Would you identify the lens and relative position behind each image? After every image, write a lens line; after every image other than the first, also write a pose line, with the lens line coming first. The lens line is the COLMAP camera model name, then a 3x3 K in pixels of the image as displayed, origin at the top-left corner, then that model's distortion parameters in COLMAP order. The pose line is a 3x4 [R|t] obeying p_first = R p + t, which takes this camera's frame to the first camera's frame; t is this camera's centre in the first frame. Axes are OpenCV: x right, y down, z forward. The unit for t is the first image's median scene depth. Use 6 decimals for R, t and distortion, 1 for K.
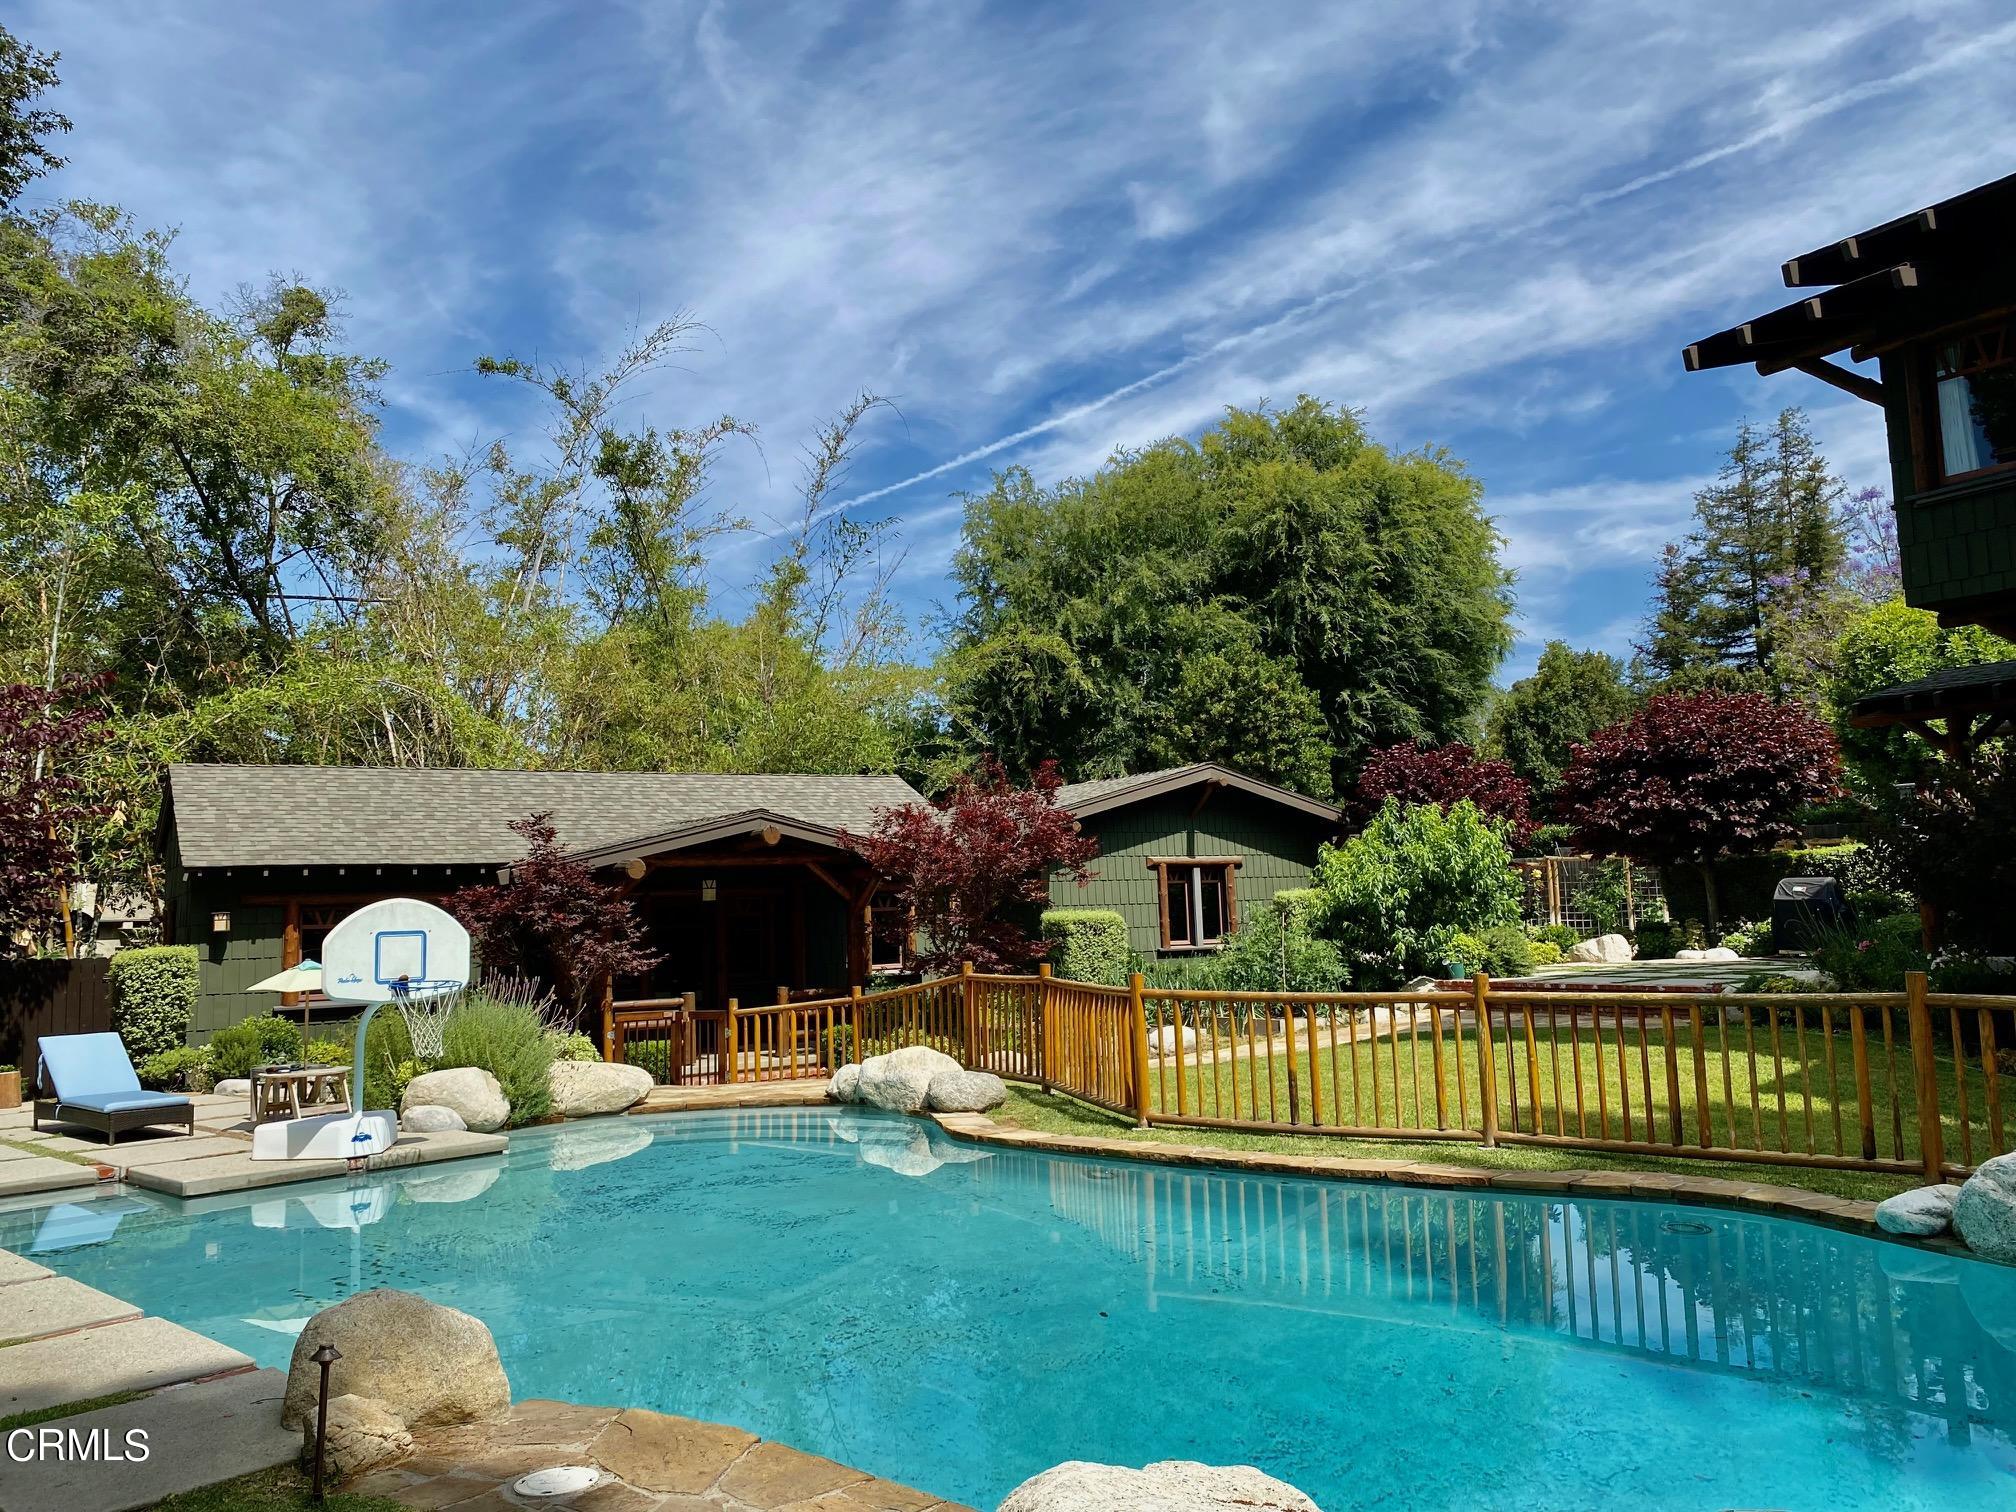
lens RADIAL K [[1535.0, 0, 1024.7], [0, 1535.0, 756.1], [0, 0, 1]] dist [0.005047, -0.026664]
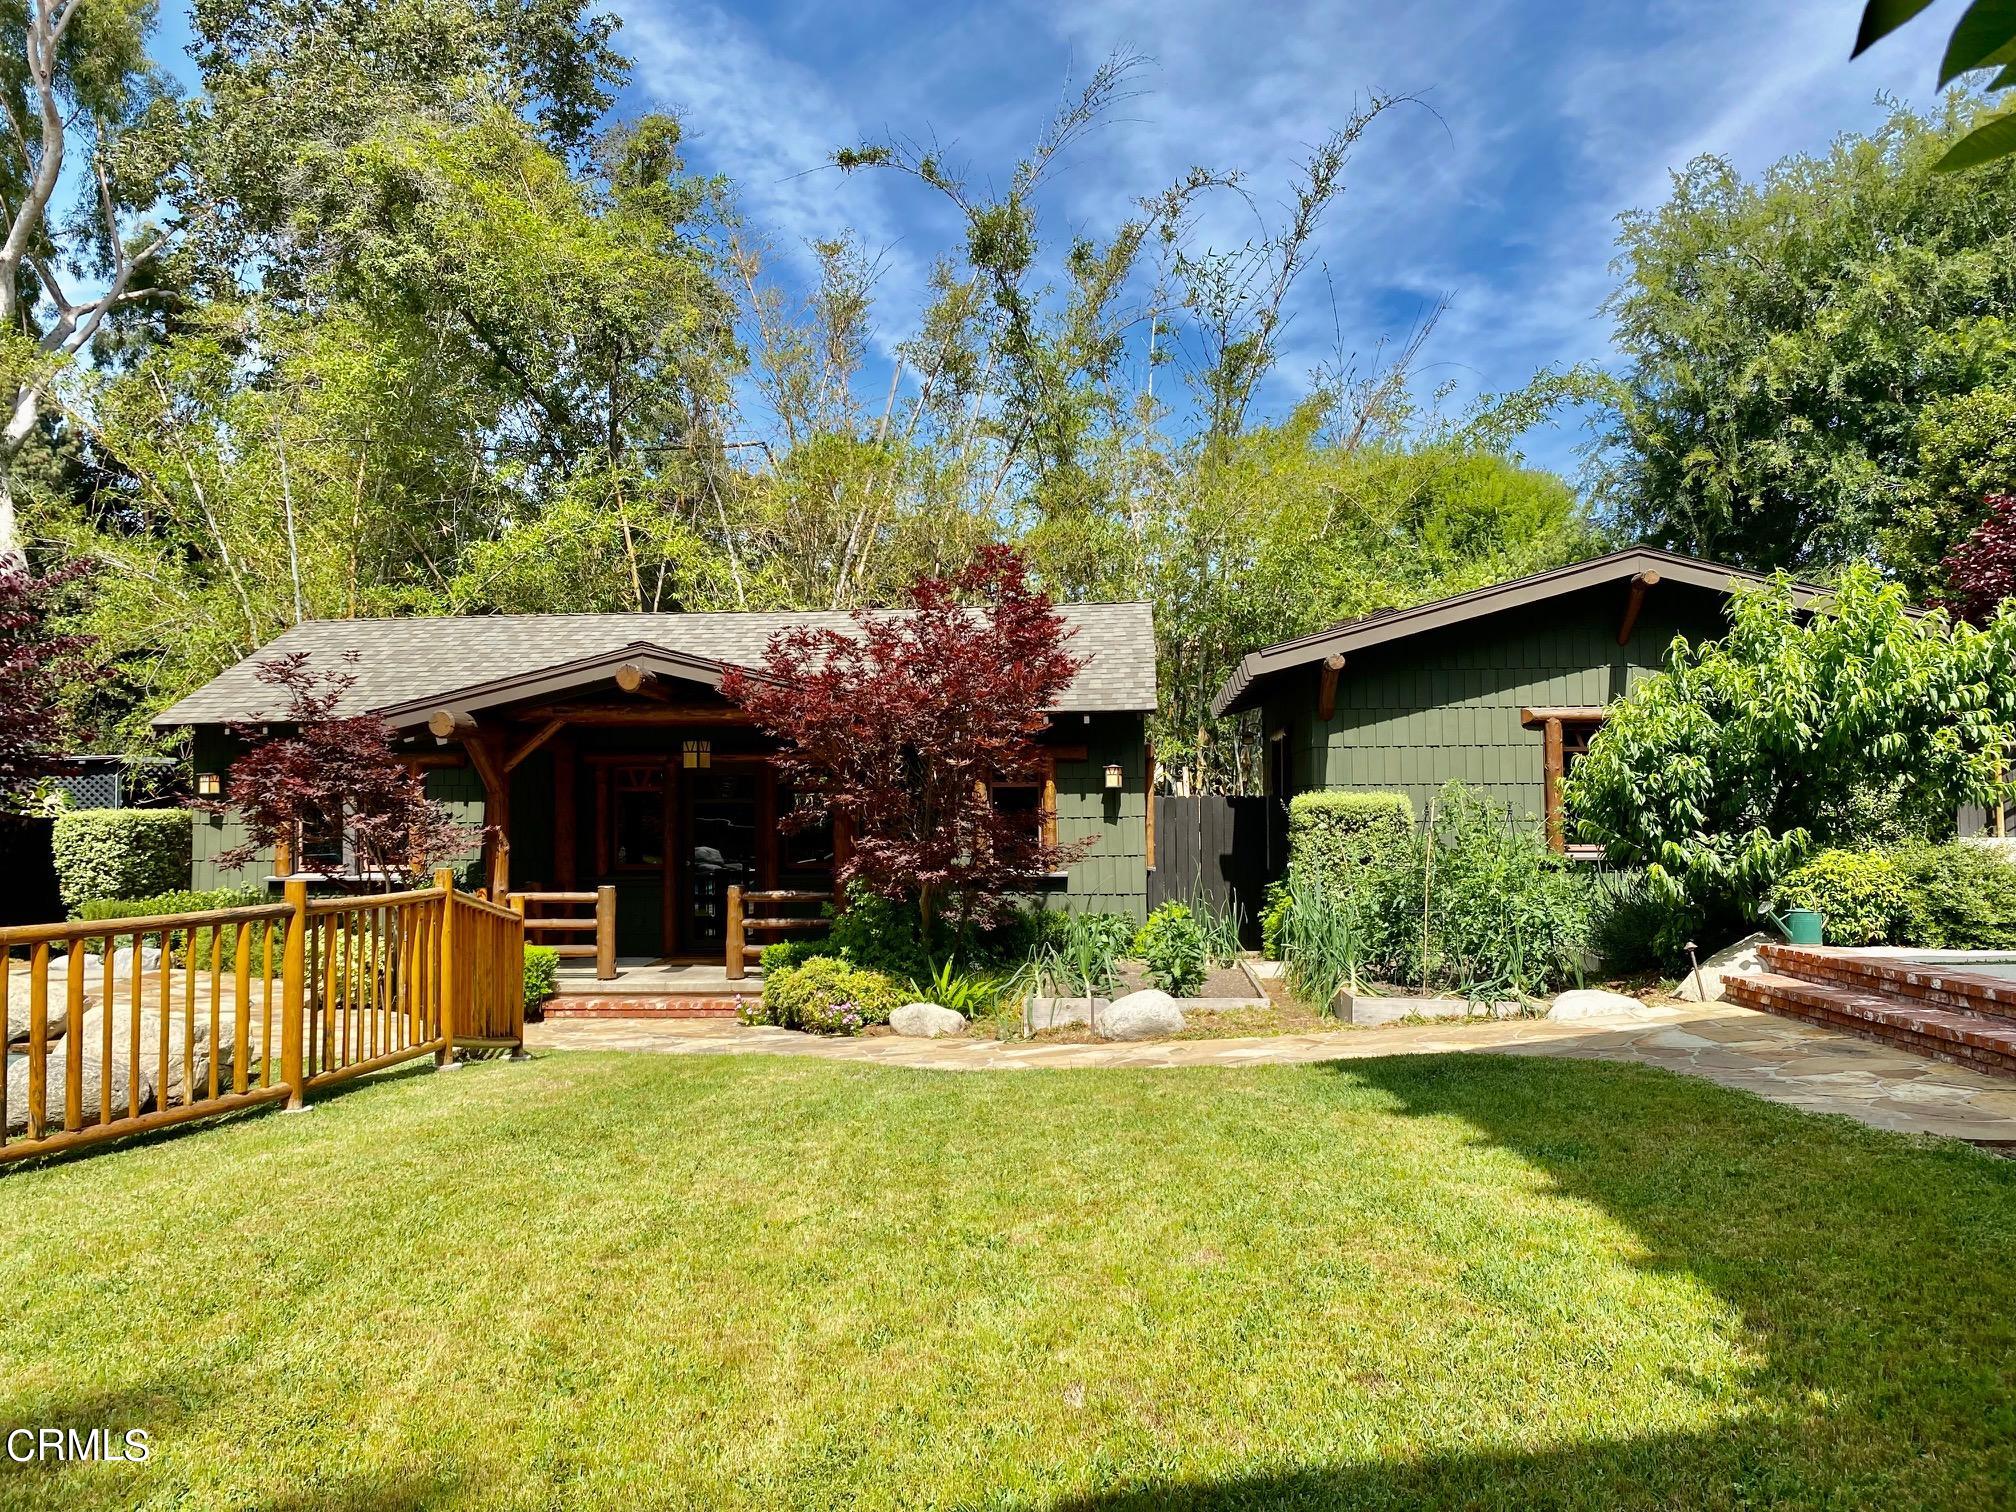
lens RADIAL K [[1535.0, 0, 1037.6], [0, 1535.0, 796.1], [0, 0, 1]] dist [0.005047, -0.026664]
pose [[0.783541, 0.017064, -0.621105, 0.247126], [0.046187, 0.995258, 0.085610, 0.031260], [0.619621, -0.095767, 0.779037, 0.314762]]
